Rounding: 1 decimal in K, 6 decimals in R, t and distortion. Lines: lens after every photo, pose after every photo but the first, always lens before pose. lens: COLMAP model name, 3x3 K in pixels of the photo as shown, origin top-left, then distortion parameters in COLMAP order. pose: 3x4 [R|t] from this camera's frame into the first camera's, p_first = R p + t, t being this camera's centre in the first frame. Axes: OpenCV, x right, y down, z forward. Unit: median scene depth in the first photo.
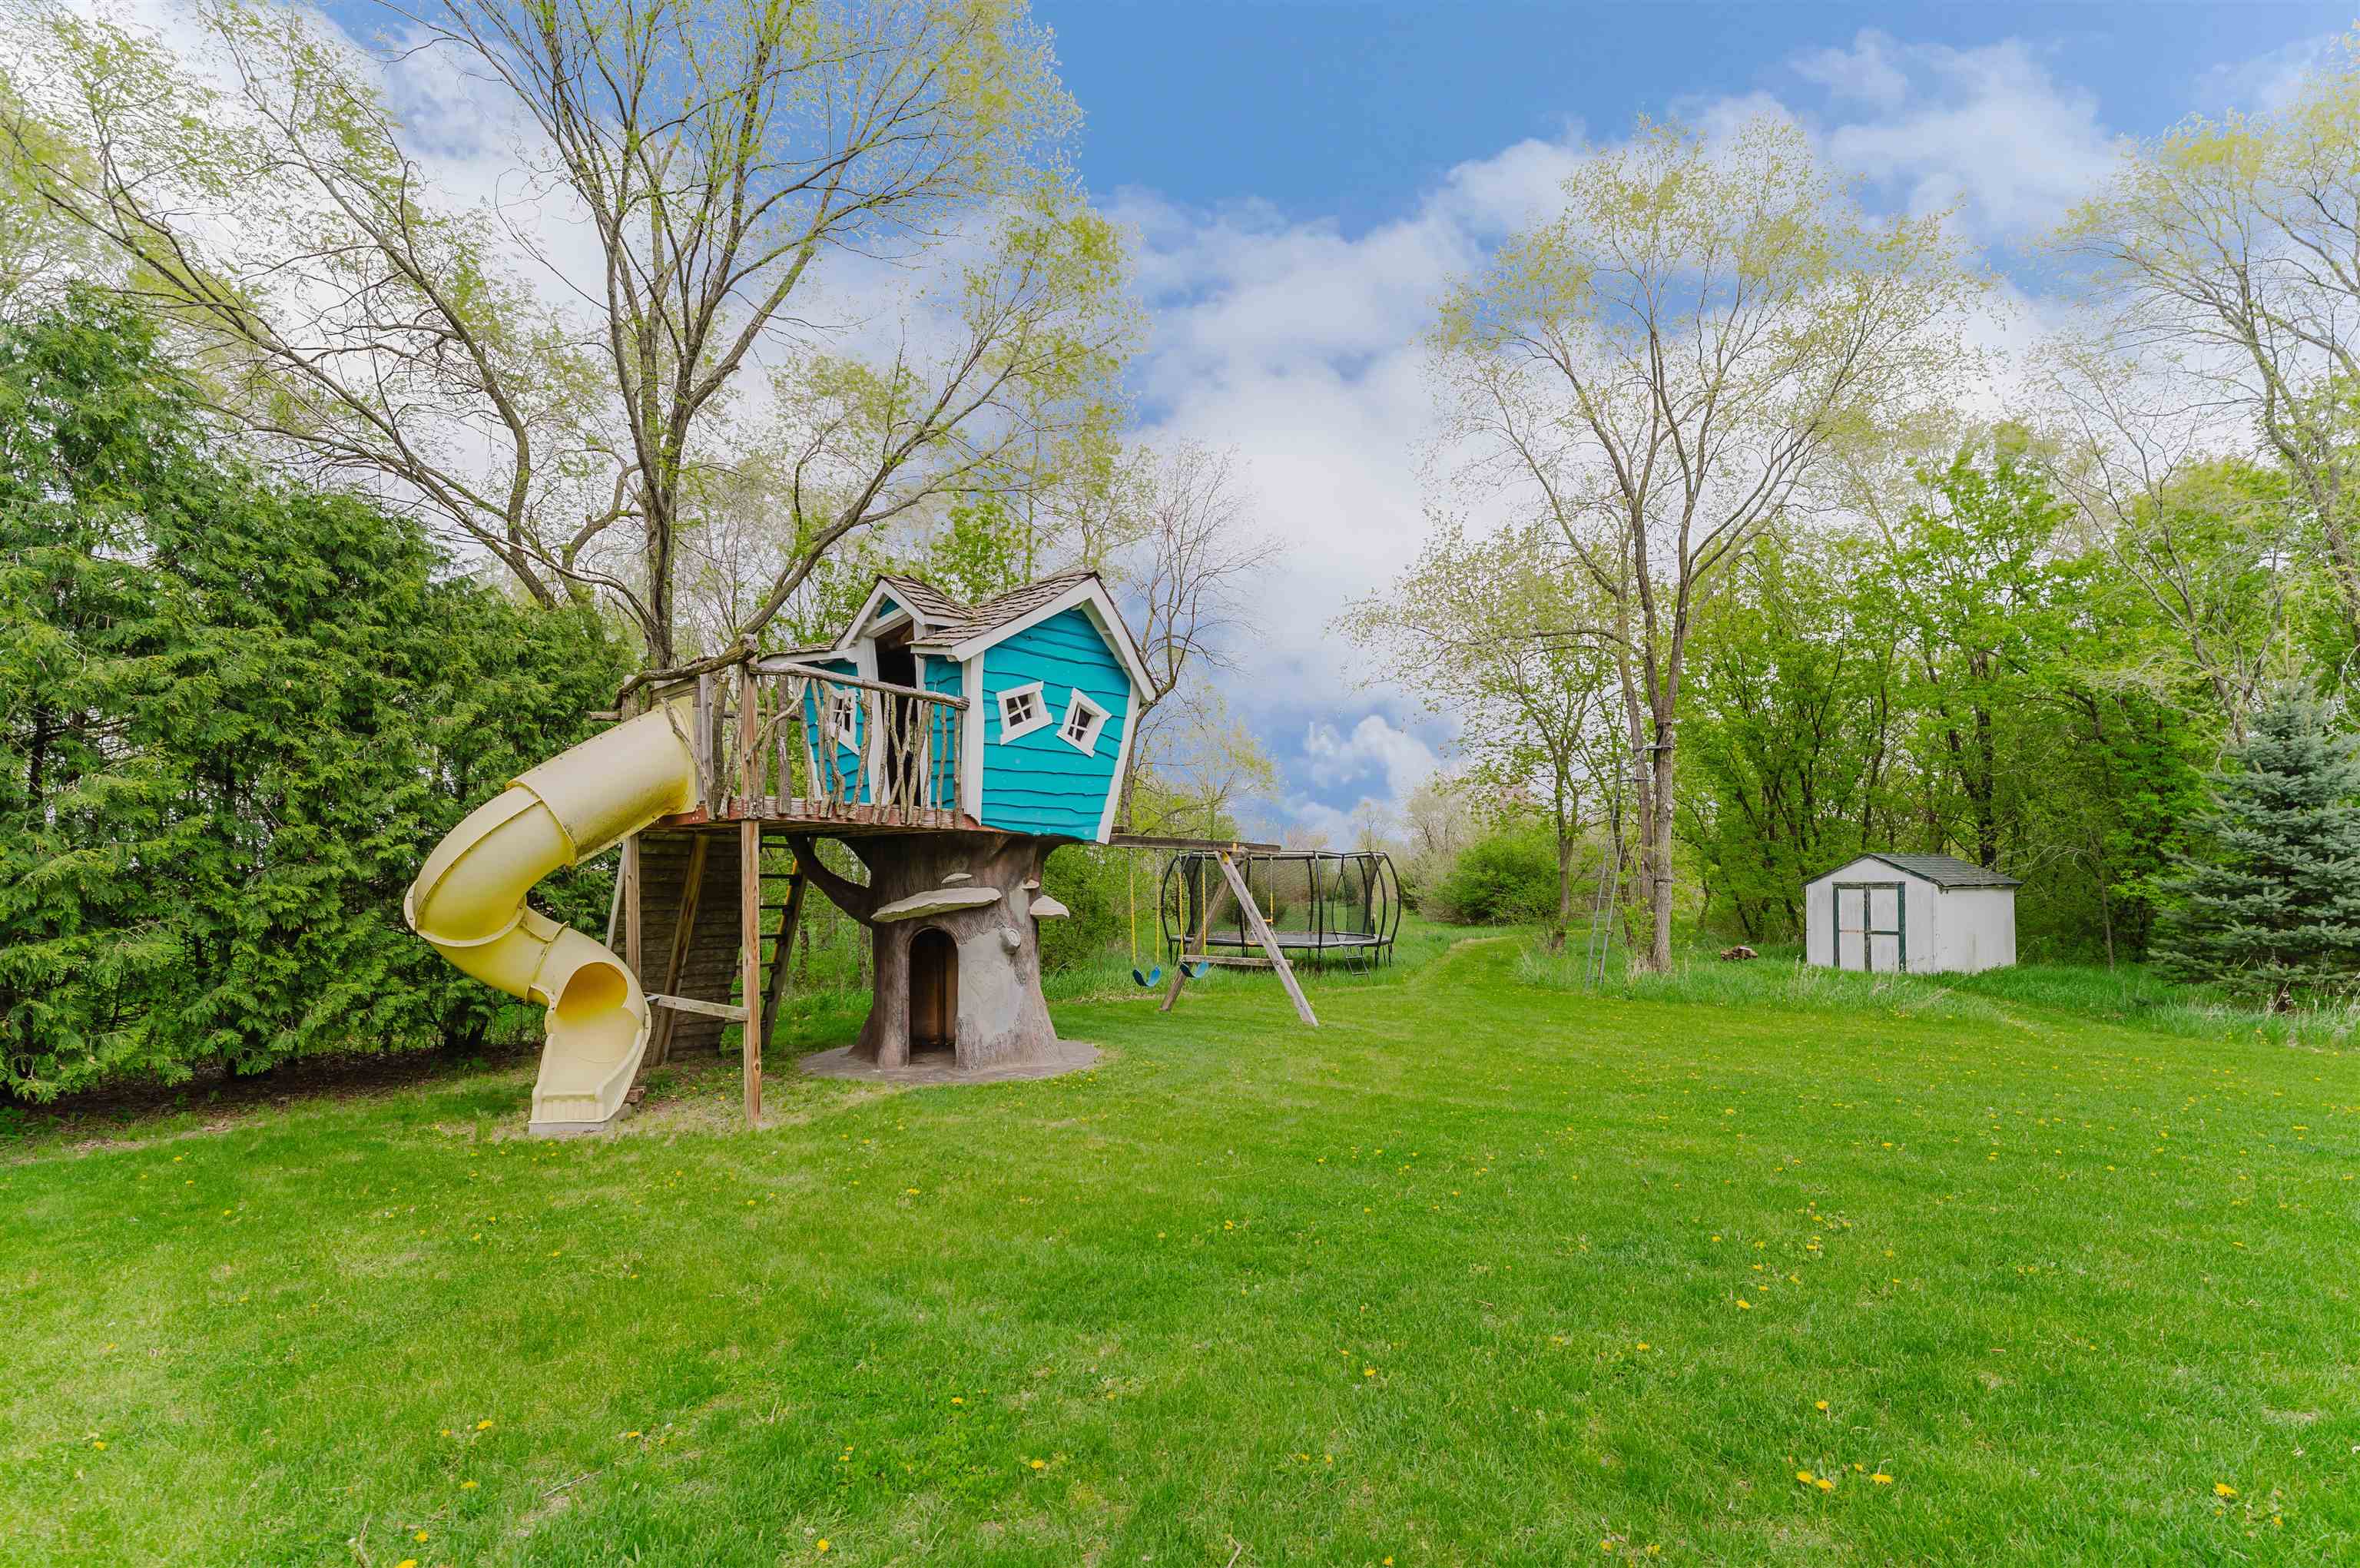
lens RADIAL K [[965.2, 0, 1157.9], [0, 965.2, 847.4], [0, 0, 1]] dist [-0.001302, 0.000116]
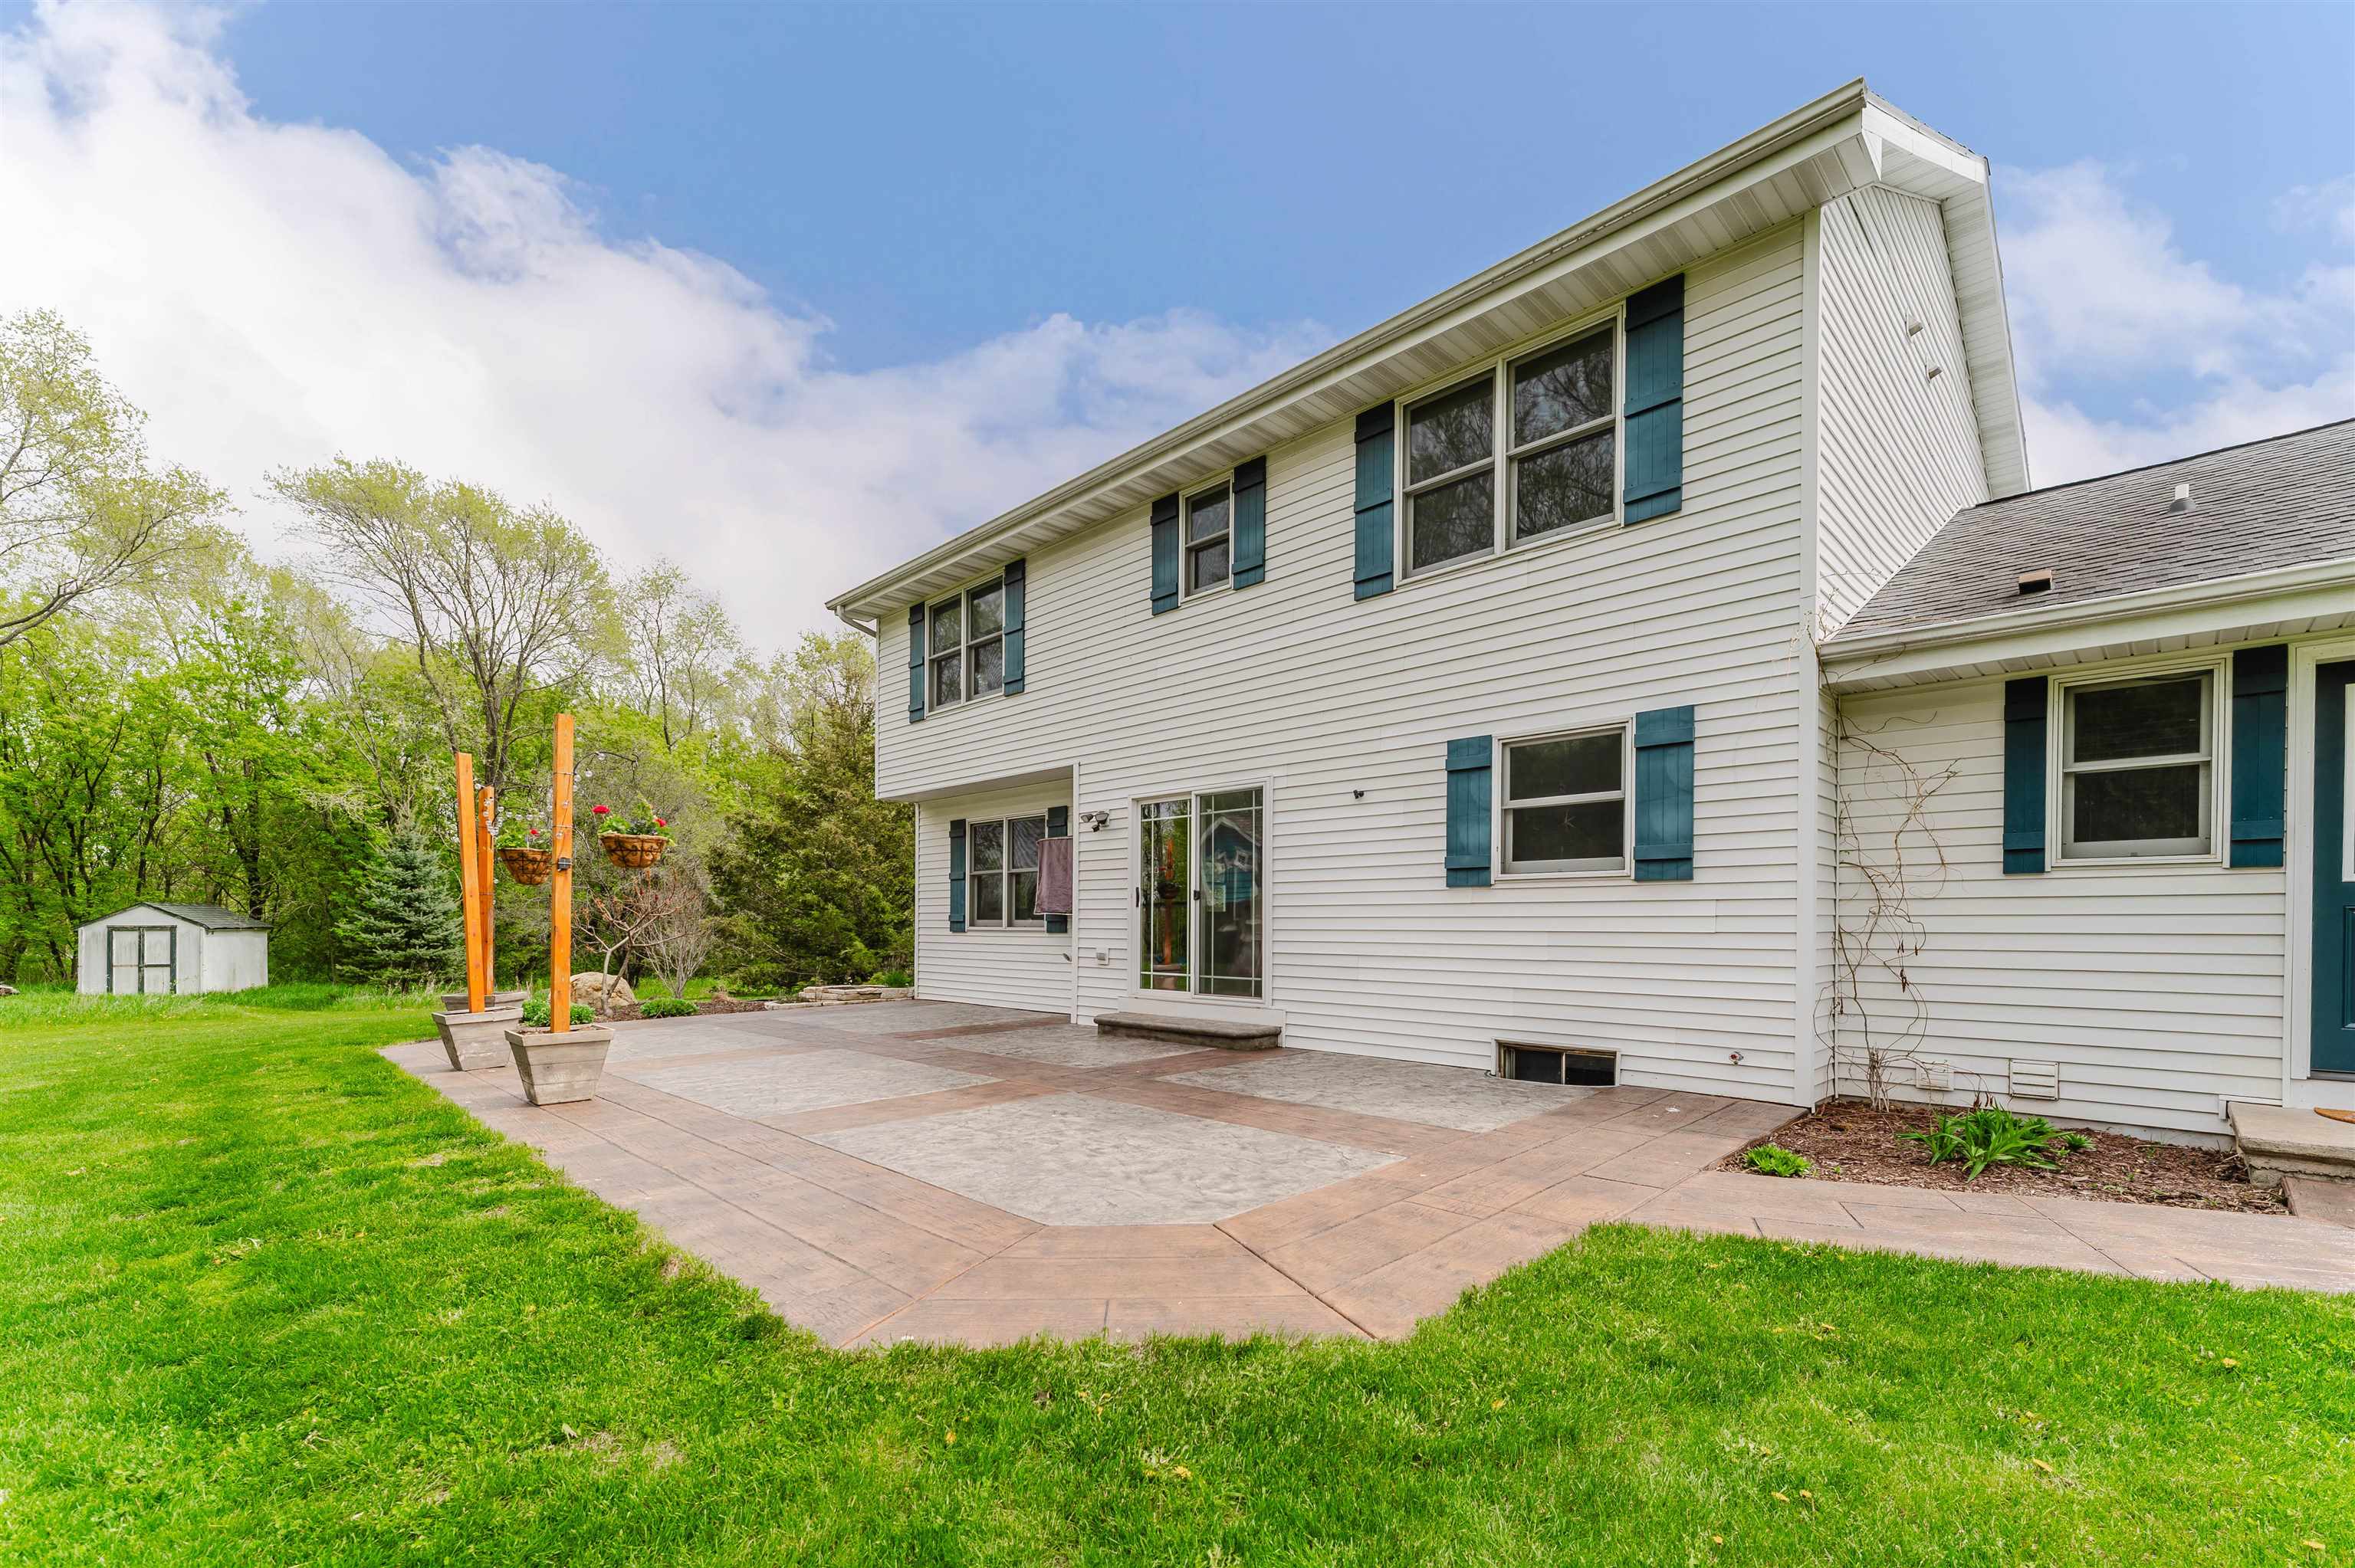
lens RADIAL K [[989.1, 0, 1212.4], [0, 989.1, 939.3], [0, 0, 1]] dist [-0.000716, 0.000460]
pose [[0.110050, -0.008907, 0.993886, -0.433658], [-0.038457, 0.999173, 0.013213, -0.018588], [-0.993182, -0.039676, 0.109617, -0.583542]]
